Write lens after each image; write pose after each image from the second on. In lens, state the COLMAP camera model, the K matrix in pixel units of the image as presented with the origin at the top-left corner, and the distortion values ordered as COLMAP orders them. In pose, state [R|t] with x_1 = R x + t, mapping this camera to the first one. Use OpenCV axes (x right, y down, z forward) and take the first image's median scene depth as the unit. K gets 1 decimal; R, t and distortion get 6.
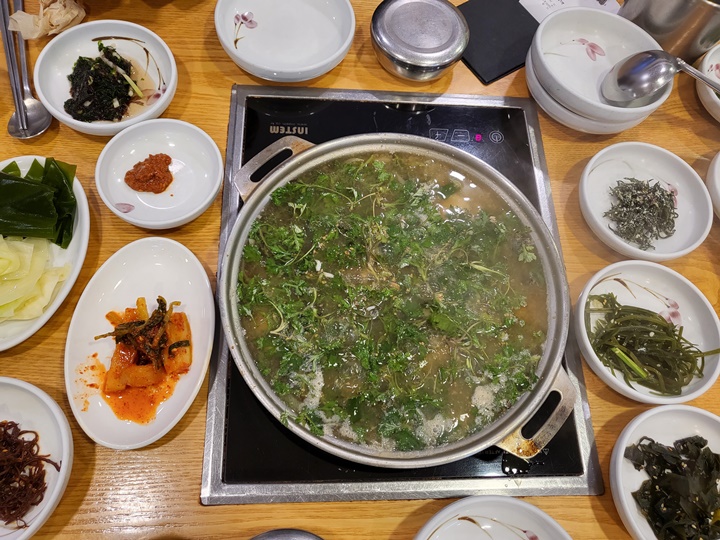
lens RADIAL K [[573.3, 0, 360.0], [0, 573.3, 270.0], [0, 0, 1]] dist [0.000115, 0.033436]
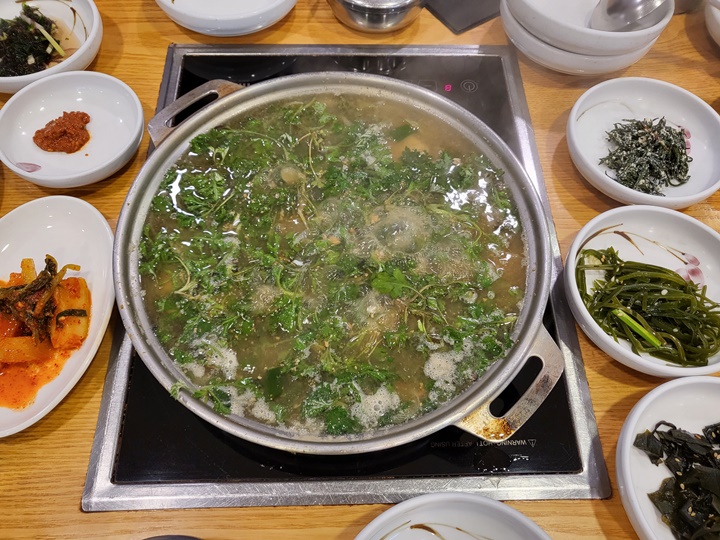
lens RADIAL K [[573.3, 0, 360.0], [0, 573.3, 270.0], [0, 0, 1]] dist [0.000115, 0.033436]
pose [[0.997323, -0.033682, -0.064902, 0.144515], [0.027449, 0.995134, -0.094635, 0.145674], [0.067774, 0.092600, 0.993394, 0.186535]]
